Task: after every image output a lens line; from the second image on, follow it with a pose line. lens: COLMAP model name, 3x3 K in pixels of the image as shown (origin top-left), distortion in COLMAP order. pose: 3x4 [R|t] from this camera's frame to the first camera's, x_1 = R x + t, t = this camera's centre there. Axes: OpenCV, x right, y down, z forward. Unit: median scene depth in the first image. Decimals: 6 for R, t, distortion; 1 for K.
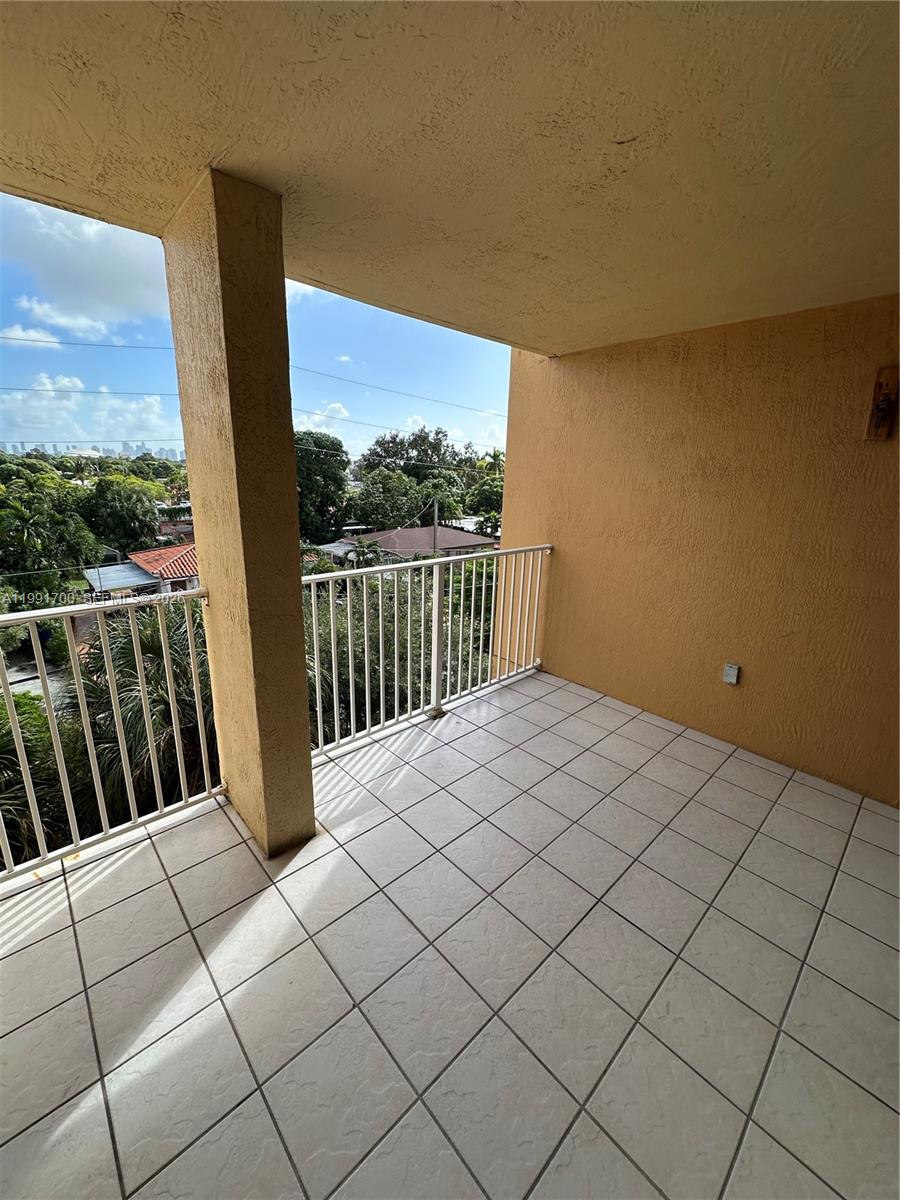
lens RADIAL K [[477.5, 0, 449.5], [0, 477.5, 600.2], [0, 0, 1]] dist [-0.000652, -0.000013]
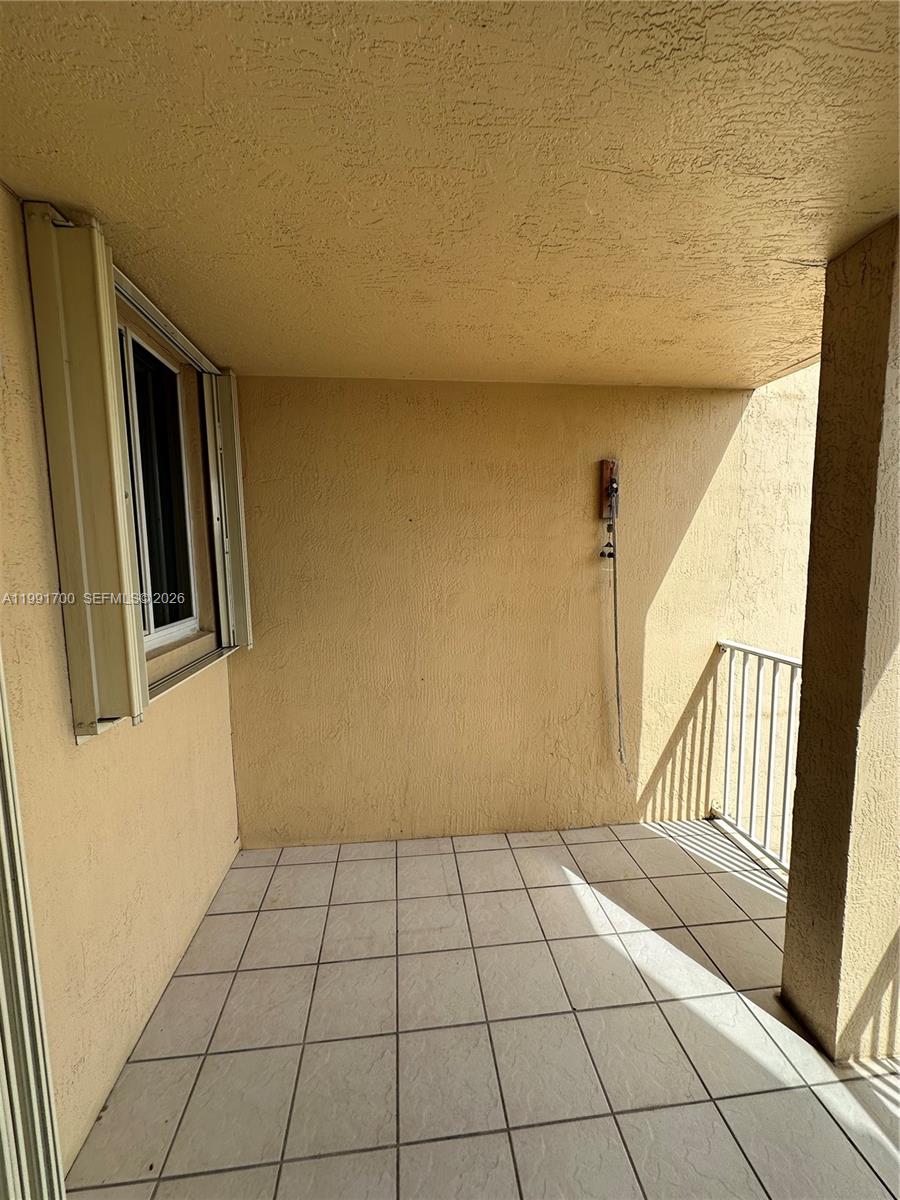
lens RADIAL K [[477.5, 0, 450.4], [0, 477.5, 603.2], [0, 0, 1]] dist [-0.000652, -0.000013]
pose [[-0.597144, 0.066703, -0.799356, 0.799347], [-0.211072, 0.948350, 0.236813, -0.260870], [0.773865, 0.310133, -0.552223, 1.082029]]
